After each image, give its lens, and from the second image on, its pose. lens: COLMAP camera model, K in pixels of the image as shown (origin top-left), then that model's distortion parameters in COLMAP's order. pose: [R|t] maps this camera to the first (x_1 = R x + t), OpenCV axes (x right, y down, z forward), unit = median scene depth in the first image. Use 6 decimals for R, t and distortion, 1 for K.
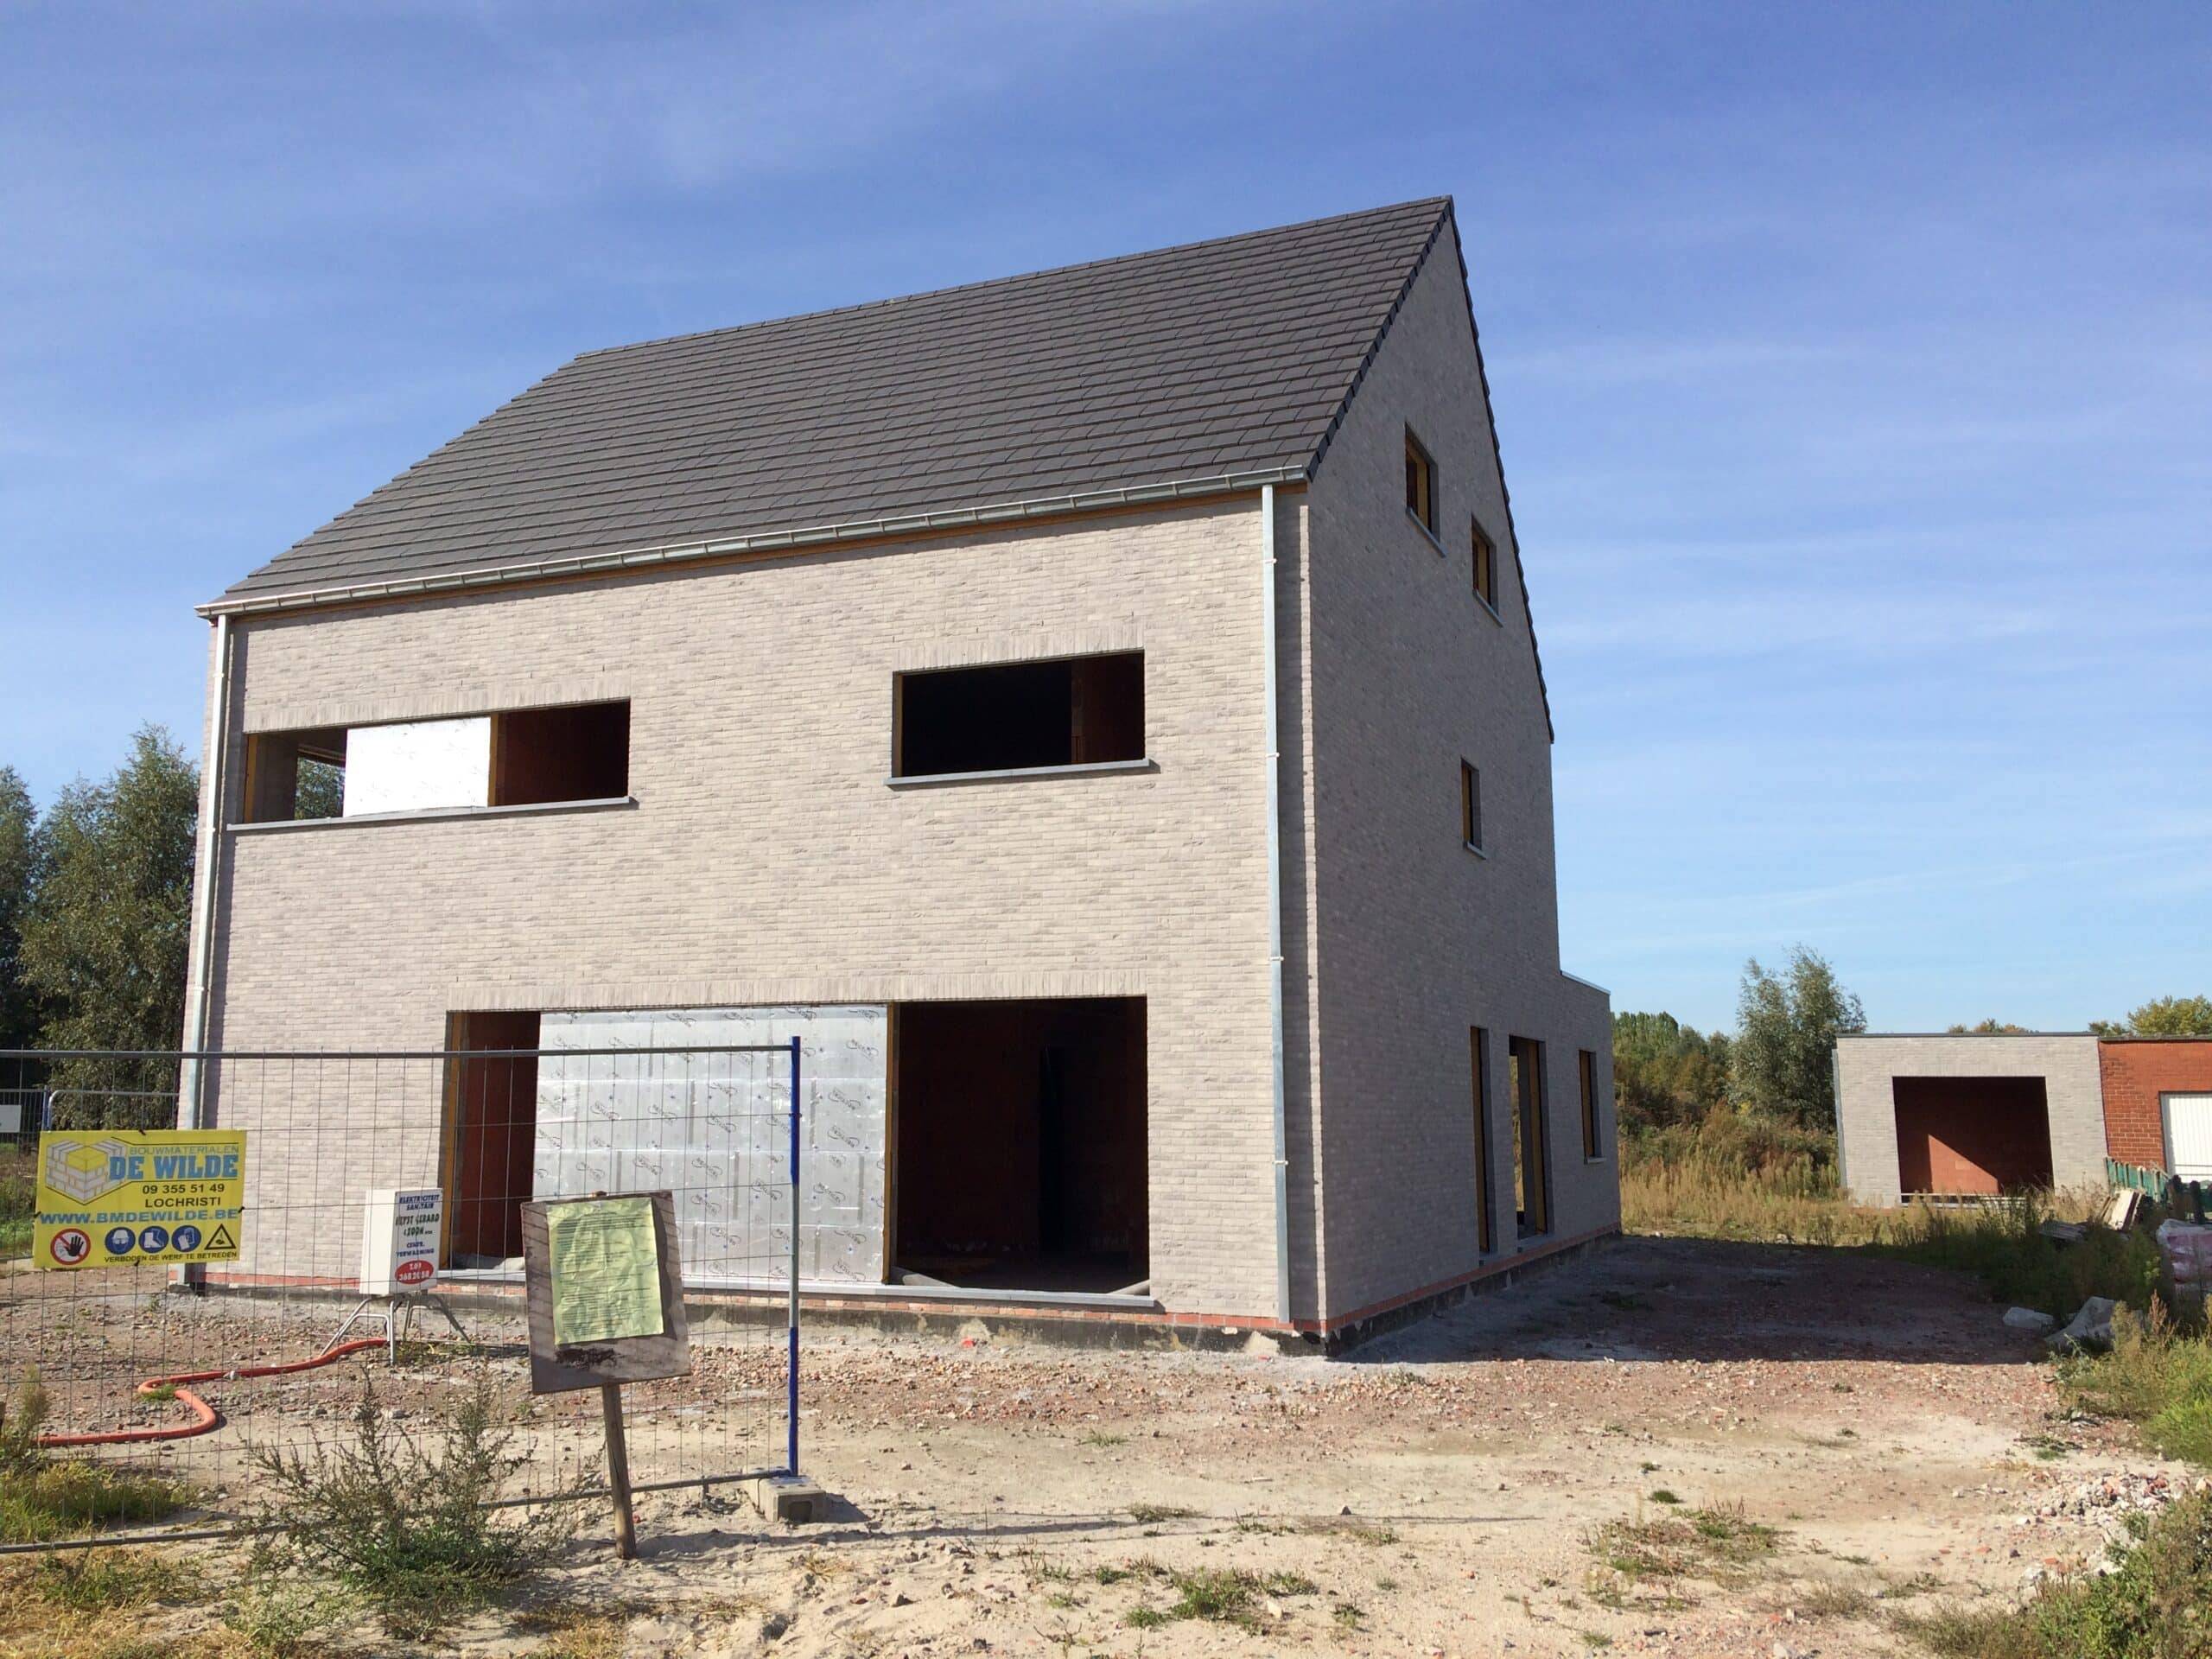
lens RADIAL K [[1884.7, 0, 1109.2], [0, 1884.7, 829.8], [0, 0, 1]] dist [0.081764, -0.088607]
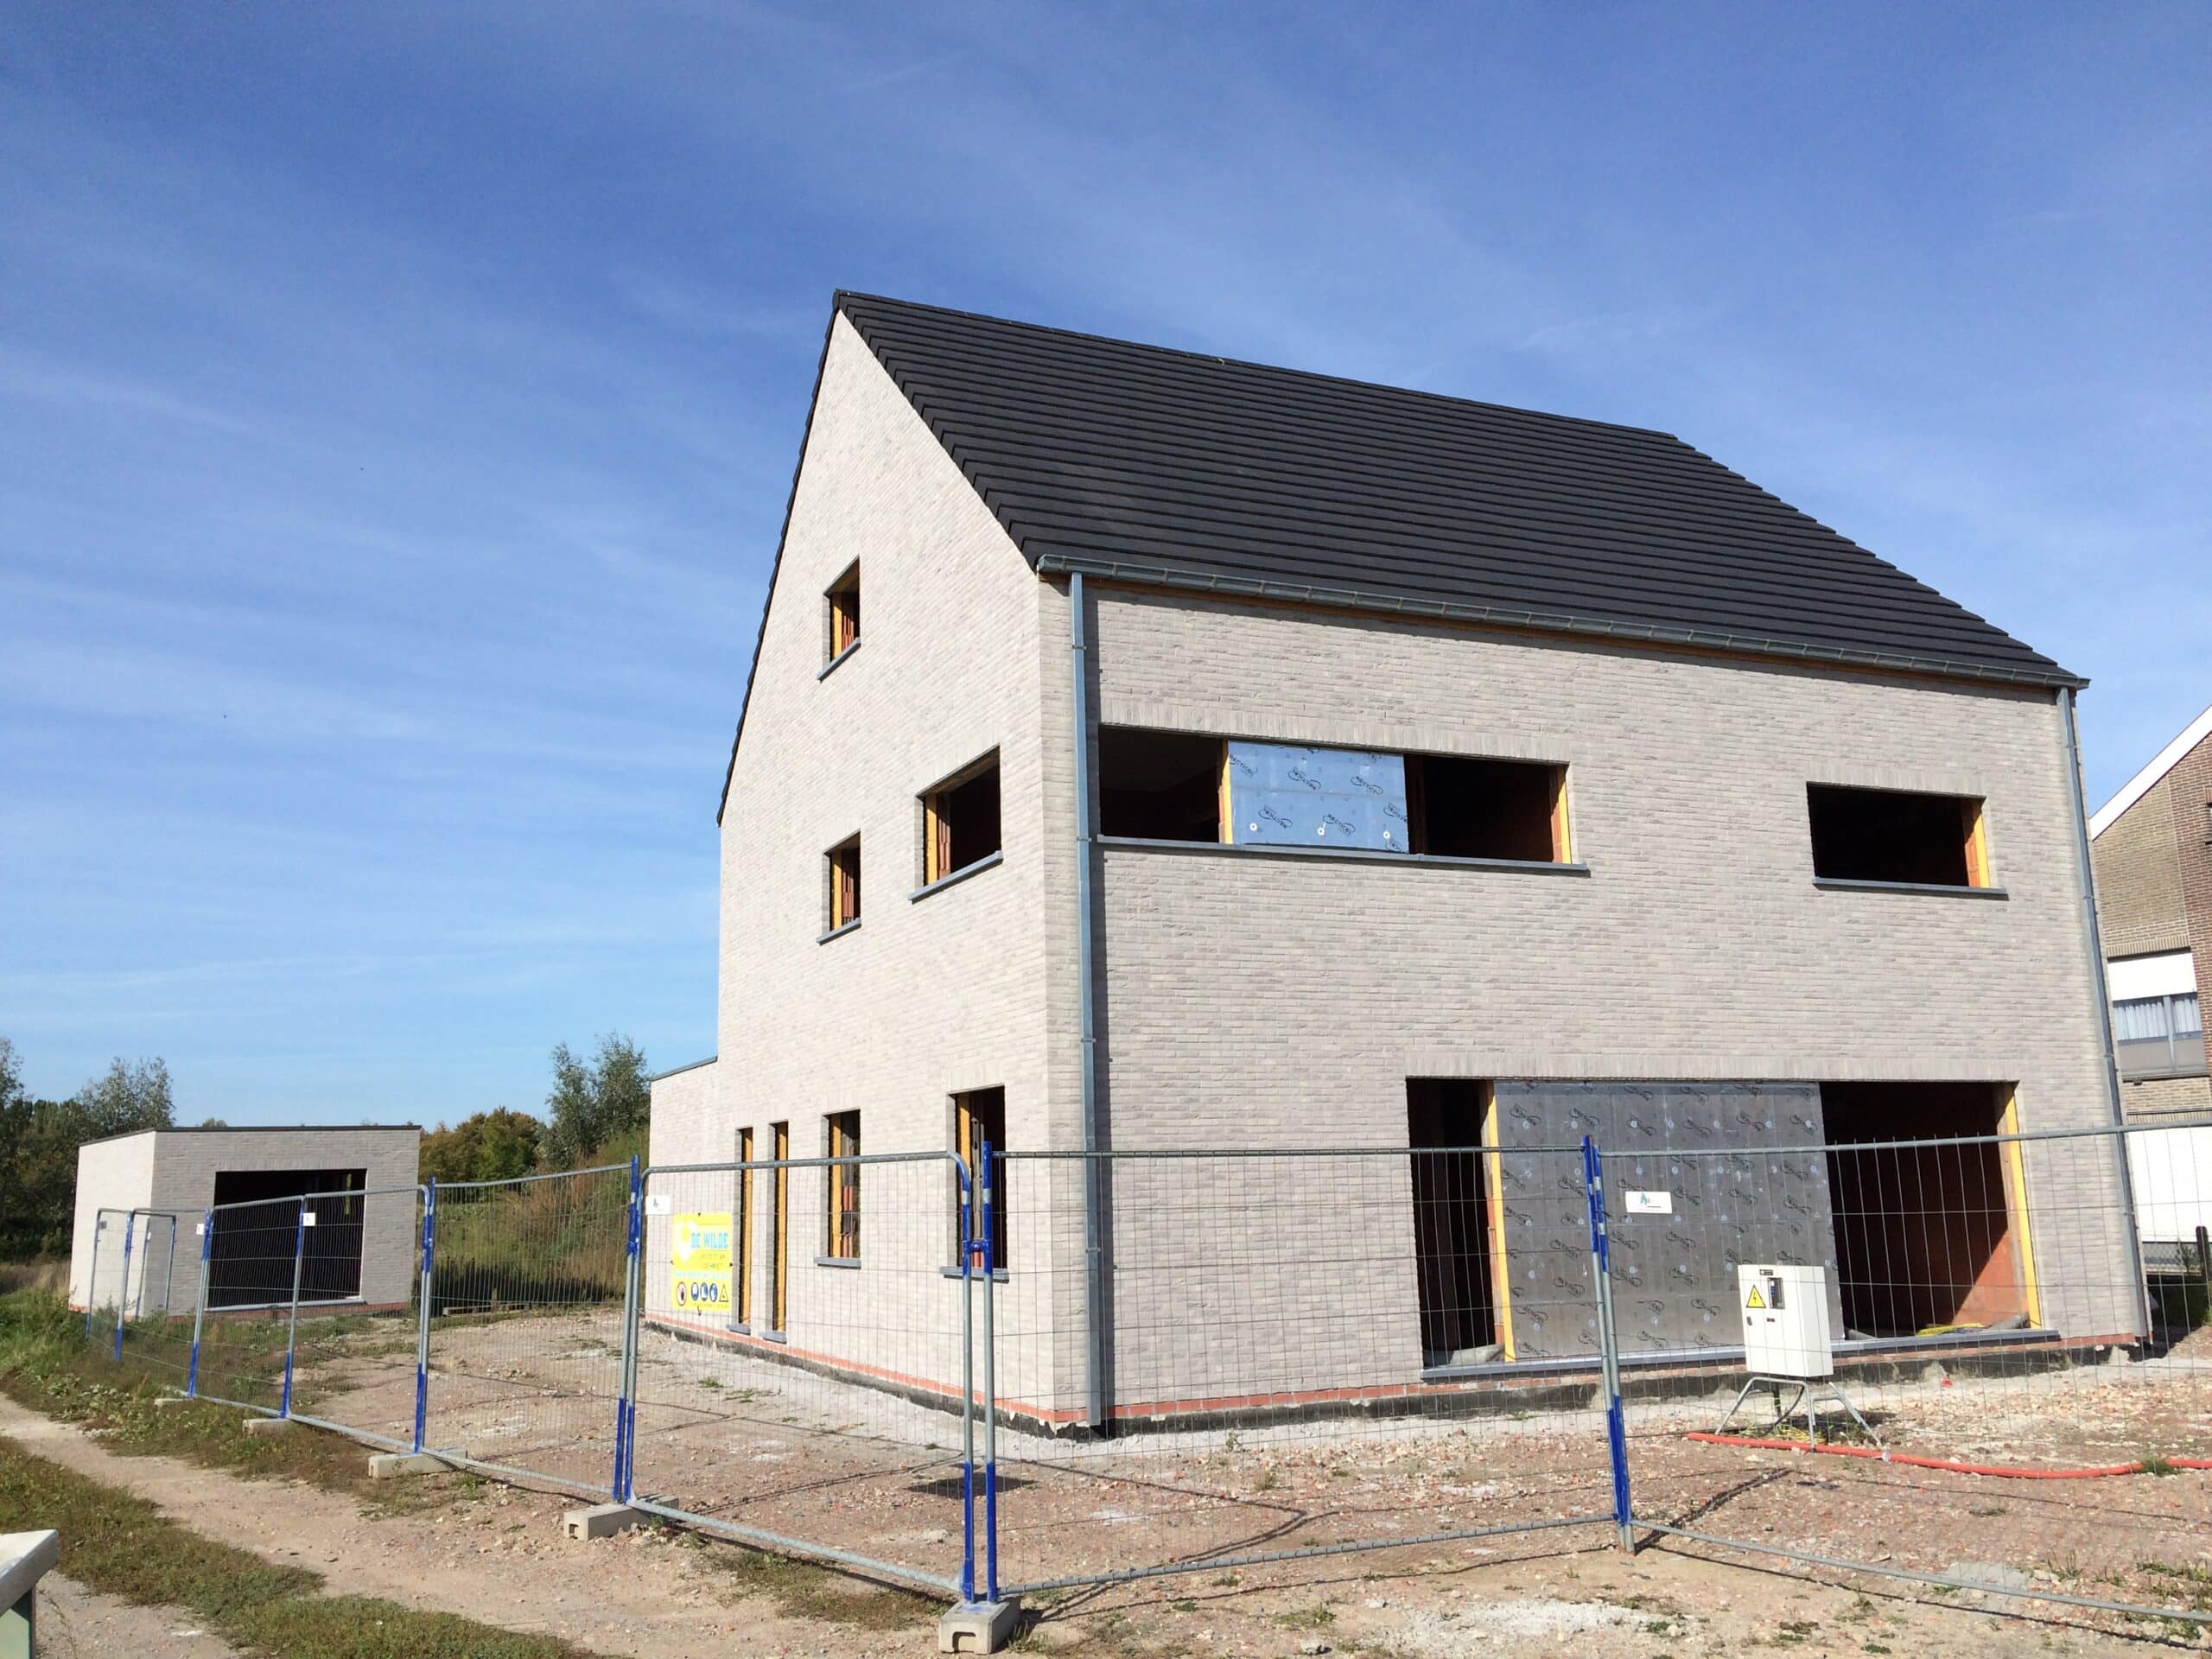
lens RADIAL K [[1884.7, 0, 1098.7], [0, 1884.7, 815.8], [0, 0, 1]] dist [0.081764, -0.088607]
pose [[0.684033, 0.119570, 0.719585, -1.148701], [-0.081335, 0.992825, -0.087657, 0.065270], [-0.724903, 0.001433, 0.688850, 0.506842]]
